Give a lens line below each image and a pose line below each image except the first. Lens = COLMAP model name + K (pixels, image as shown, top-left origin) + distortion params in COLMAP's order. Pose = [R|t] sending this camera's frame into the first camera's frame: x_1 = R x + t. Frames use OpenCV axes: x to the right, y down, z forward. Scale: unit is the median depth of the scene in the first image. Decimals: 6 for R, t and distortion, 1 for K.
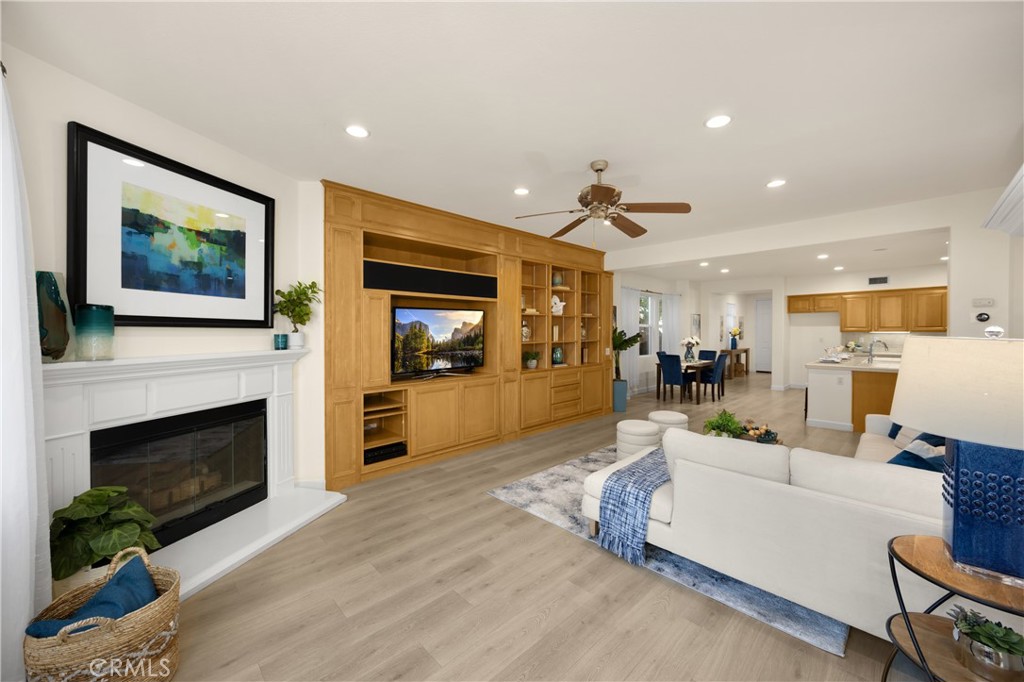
lens RADIAL K [[394.8, 0, 510.5], [0, 394.8, 338.1], [0, 0, 1]] dist [0.001705, 0.000001]
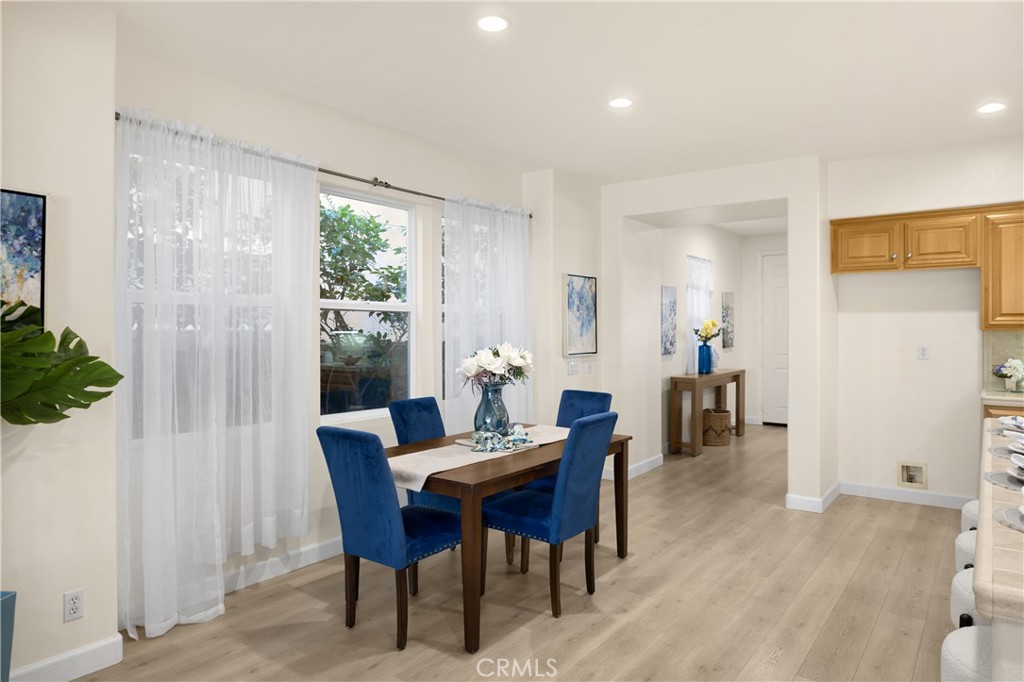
lens RADIAL K [[660.4, 0, 513.2], [0, 660.4, 331.7], [0, 0, 1]] dist [0.004812, 0.001183]
pose [[0.986253, 0.000633, 0.165239, 0.295061], [0.001606, 0.999909, -0.013420, -0.005595], [-0.165232, 0.013501, 0.986162, 0.423691]]
